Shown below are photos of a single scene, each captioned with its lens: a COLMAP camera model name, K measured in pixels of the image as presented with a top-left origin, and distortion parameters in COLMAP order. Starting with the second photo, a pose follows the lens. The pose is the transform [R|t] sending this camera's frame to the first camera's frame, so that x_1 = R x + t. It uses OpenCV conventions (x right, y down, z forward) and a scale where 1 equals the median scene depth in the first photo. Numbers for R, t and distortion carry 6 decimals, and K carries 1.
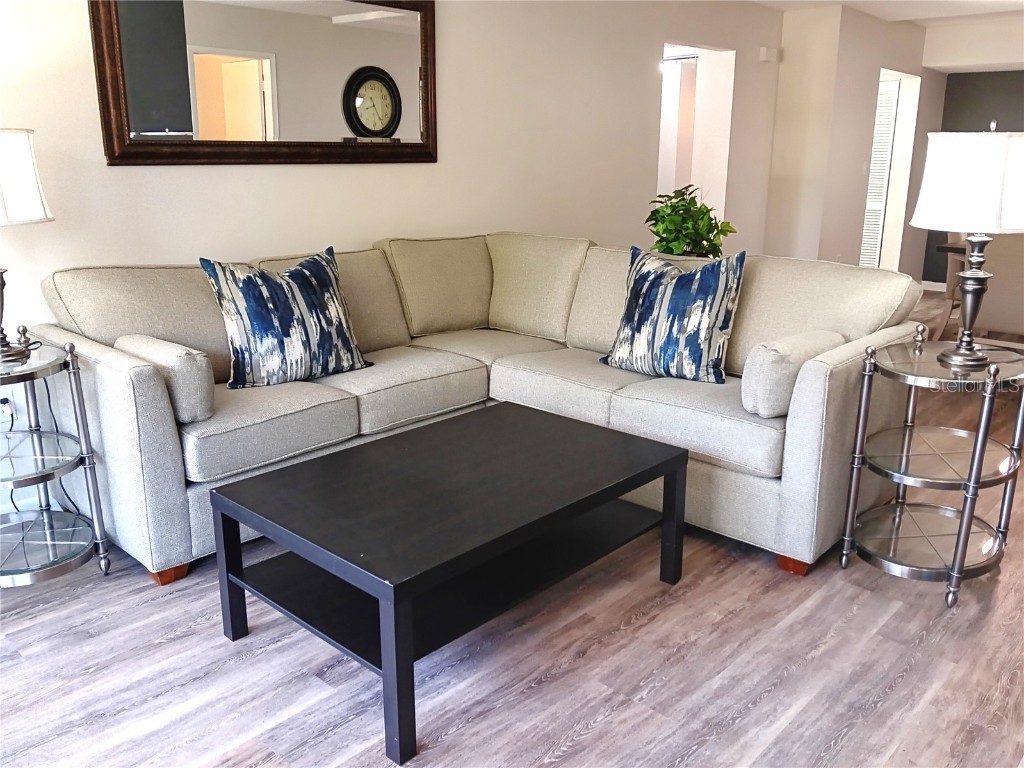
lens RADIAL K [[855.6, 0, 512.0], [0, 855.6, 384.0], [0, 0, 1]] dist [0.011972, 0.000664]
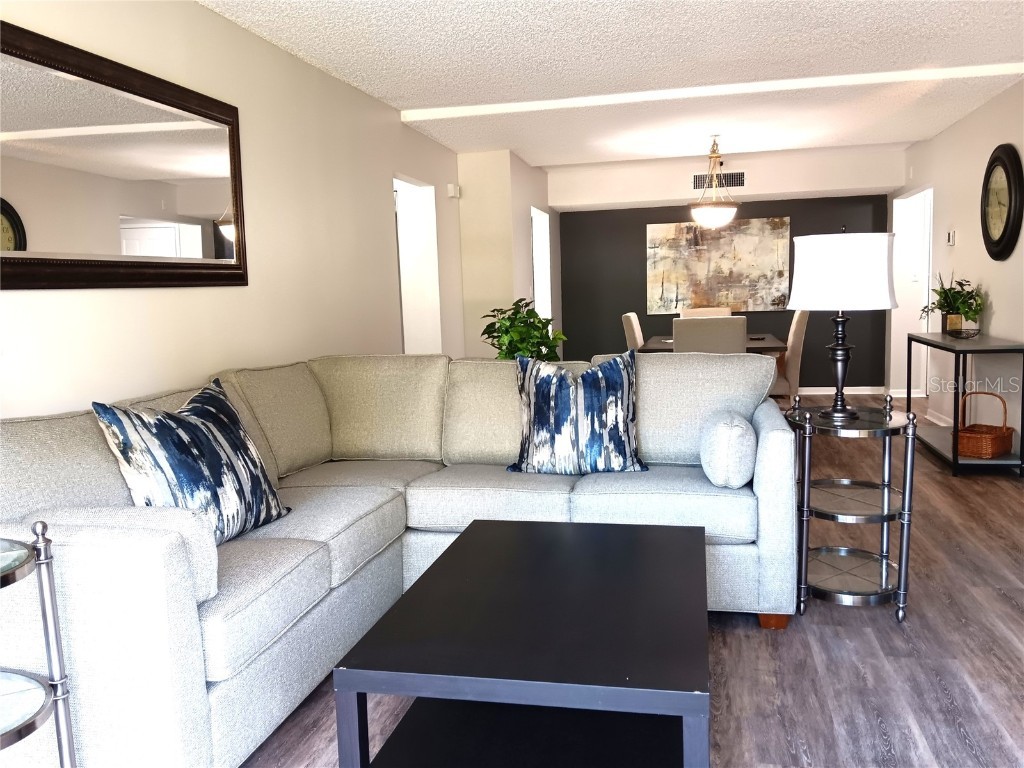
lens RADIAL K [[892.2, 0, 510.0], [0, 892.2, 370.7], [0, 0, 1]] dist [0.003188, -0.022054]
pose [[0.856720, -0.080174, 0.509513, -0.446751], [0.167151, 0.977690, -0.127212, -0.009320], [-0.487947, 0.194151, 0.851007, 0.124285]]
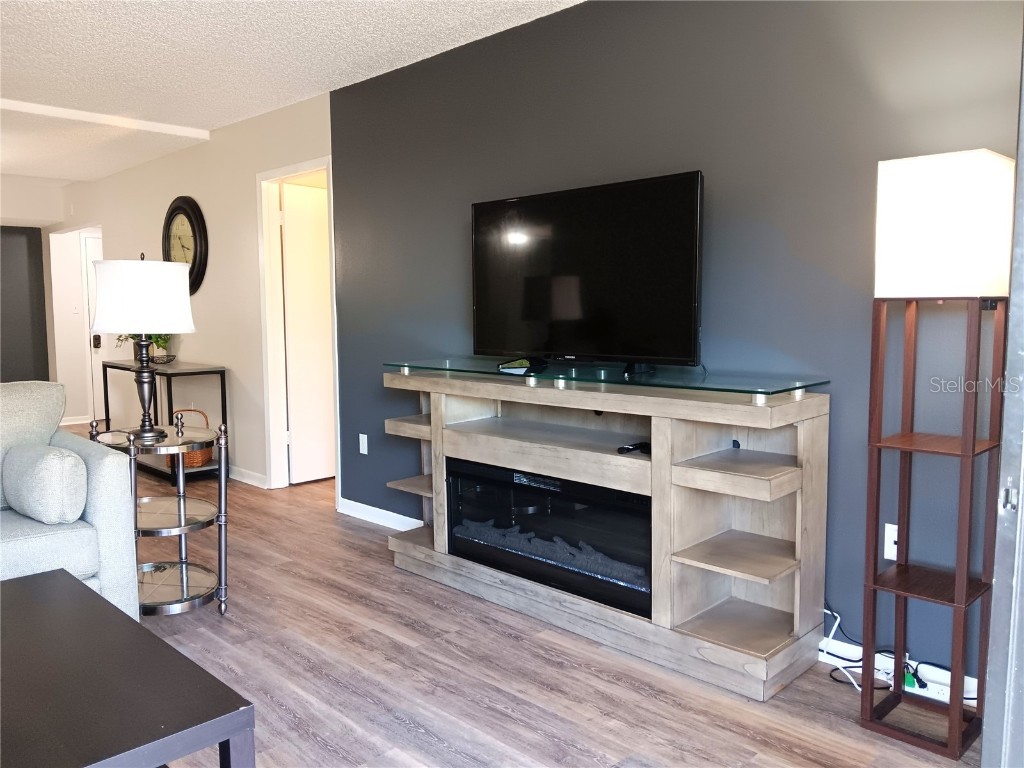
lens RADIAL K [[819.9, 0, 512.0], [0, 819.9, 384.0], [0, 0, 1]] dist [0.001676, -0.005560]
pose [[0.036623, -0.101066, 0.994205, -0.555761], [0.265667, 0.960058, 0.087809, -0.056675], [-0.963369, 0.260912, 0.062010, 0.332642]]
